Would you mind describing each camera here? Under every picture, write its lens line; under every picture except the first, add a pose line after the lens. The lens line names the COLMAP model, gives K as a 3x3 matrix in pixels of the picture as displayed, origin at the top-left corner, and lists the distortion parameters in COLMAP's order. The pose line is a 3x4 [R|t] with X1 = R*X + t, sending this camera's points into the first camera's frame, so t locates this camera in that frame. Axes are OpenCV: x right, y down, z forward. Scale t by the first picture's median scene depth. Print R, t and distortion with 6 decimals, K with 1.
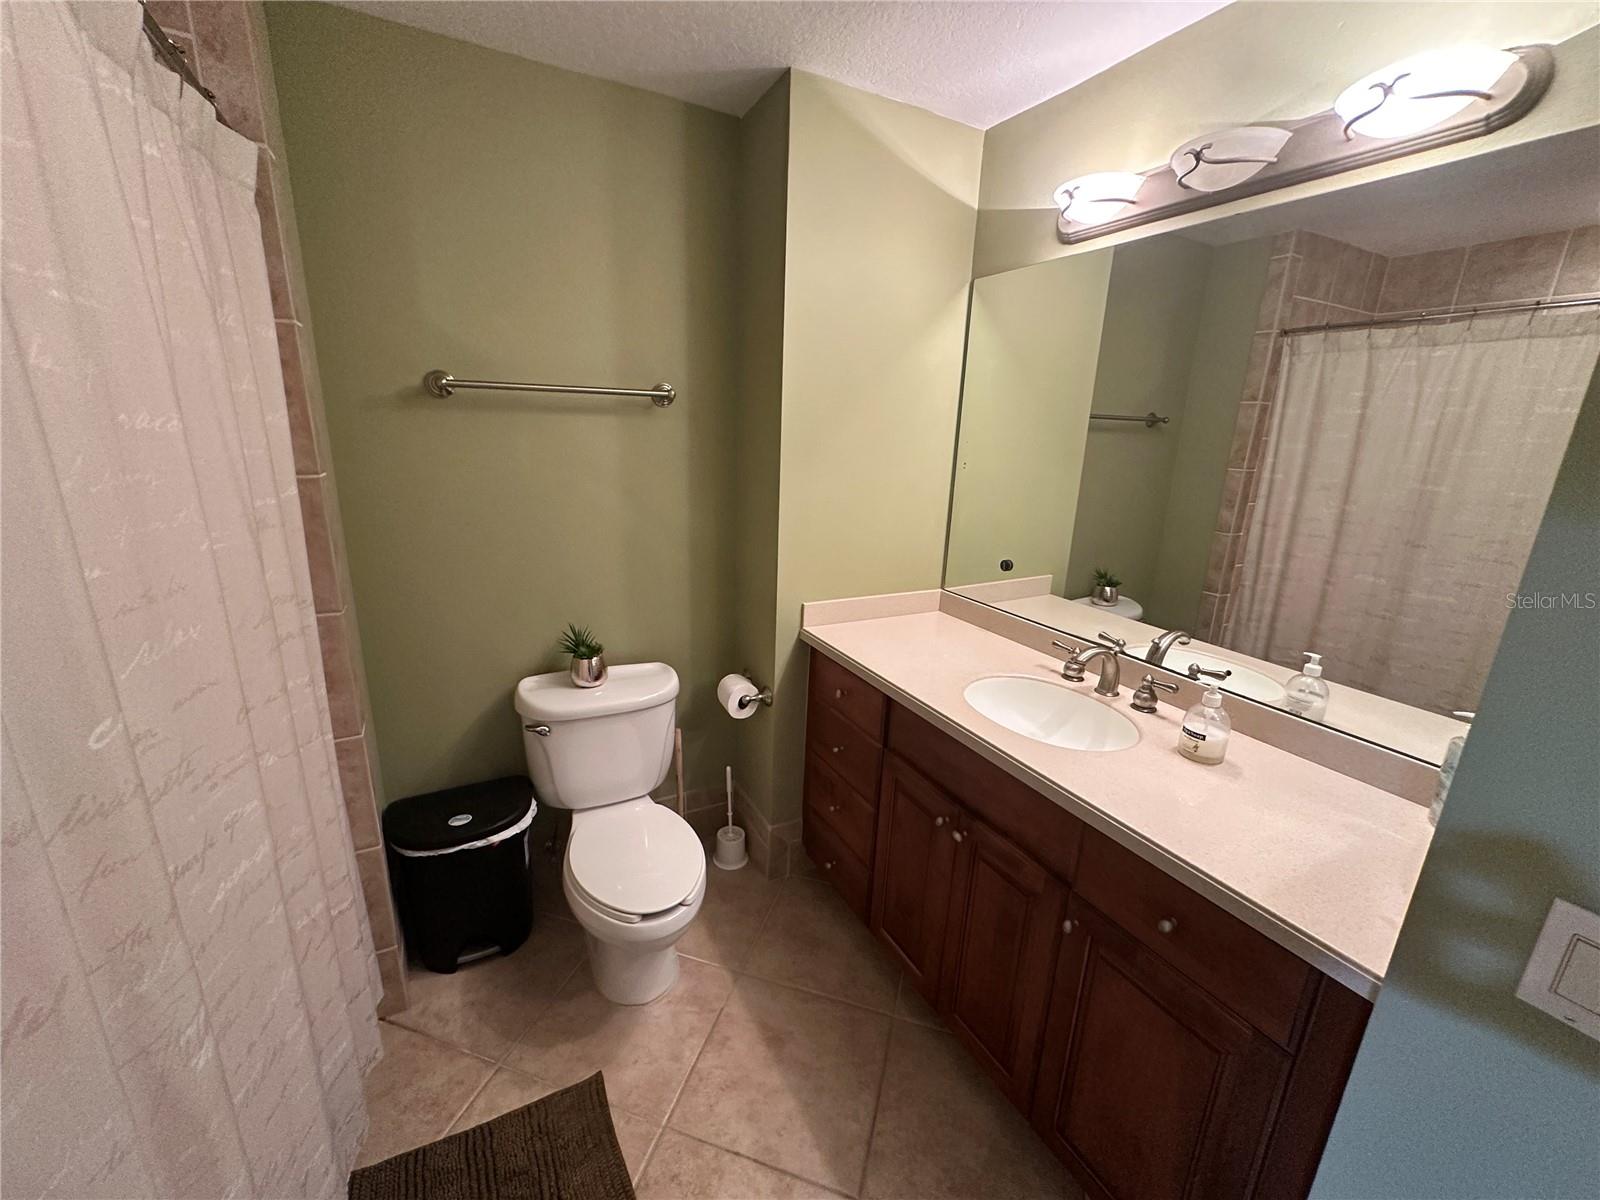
lens RADIAL K [[638.3, 0, 799.1], [0, 638.3, 600.2], [0, 0, 1]] dist [-0.002151, 0.000623]
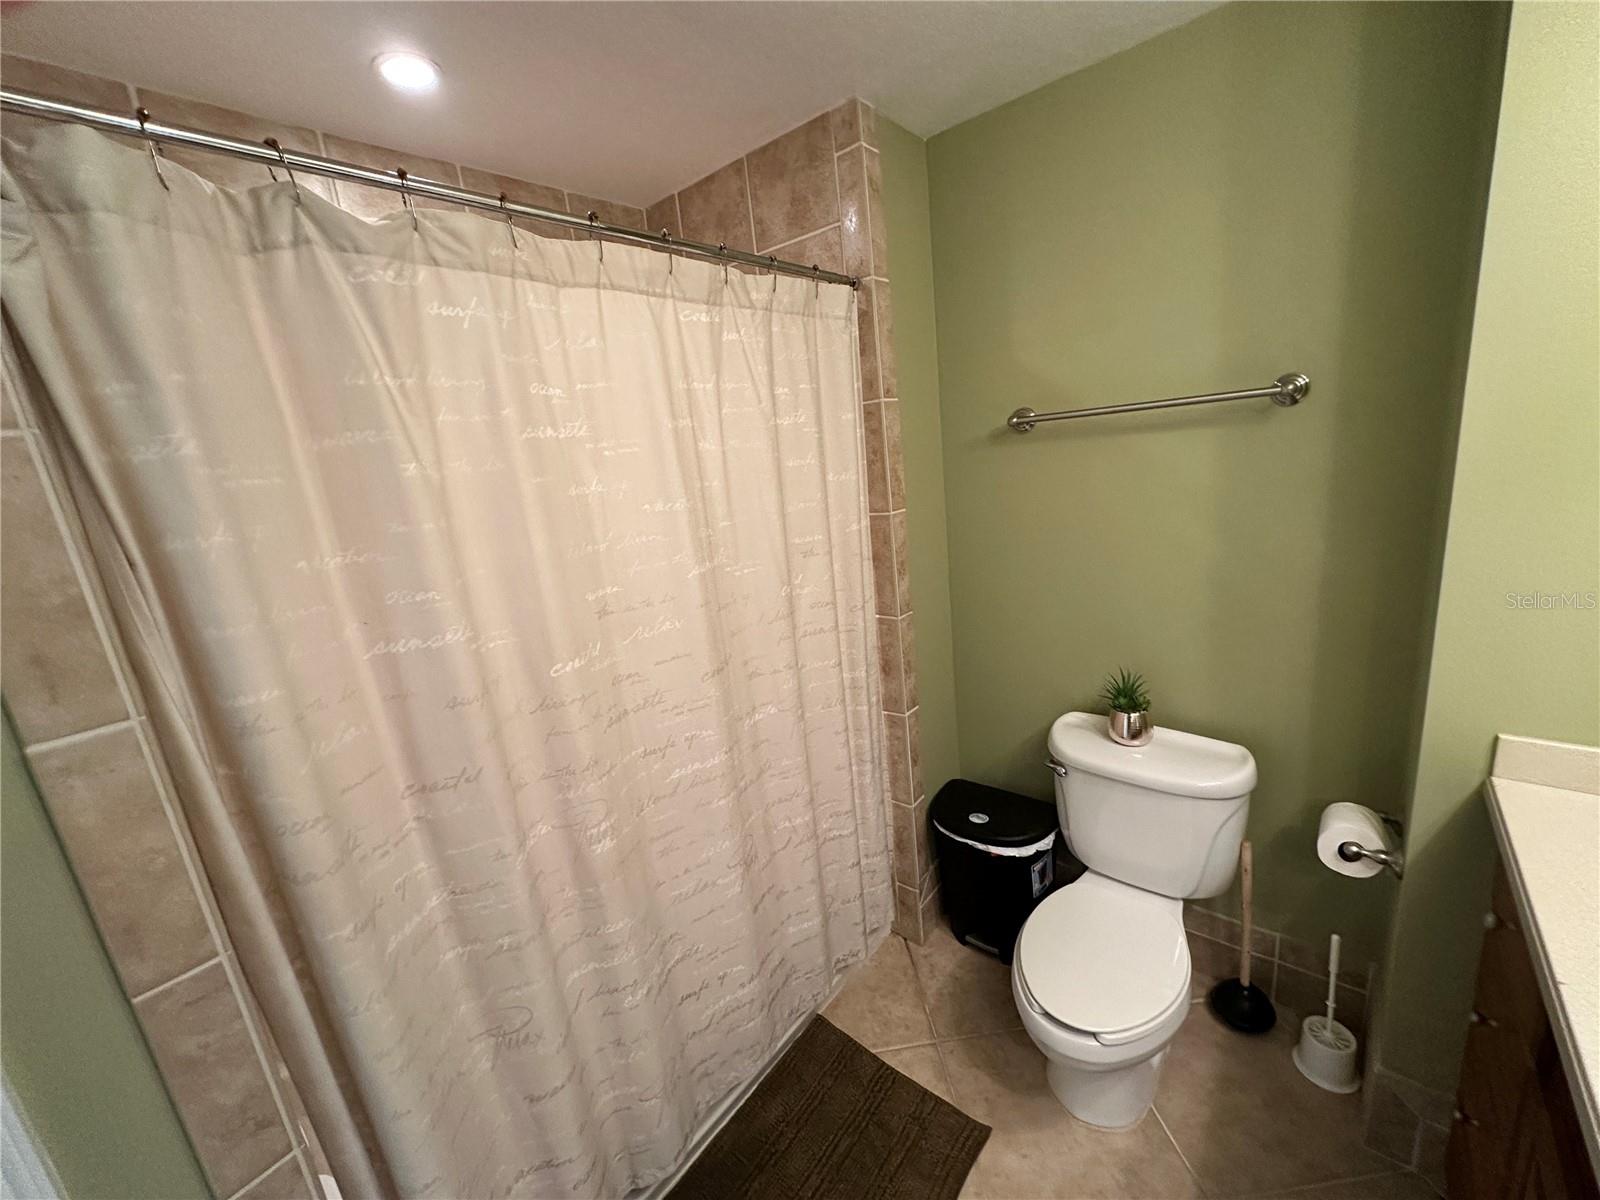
lens RADIAL K [[638.3, 0, 799.1], [0, 638.3, 600.2], [0, 0, 1]] dist [-0.002151, 0.000623]
pose [[0.363563, 0.143525, -0.920447, 0.292171], [-0.133034, 0.985932, 0.101190, -0.089186], [0.922022, 0.085662, 0.377542, 0.244261]]
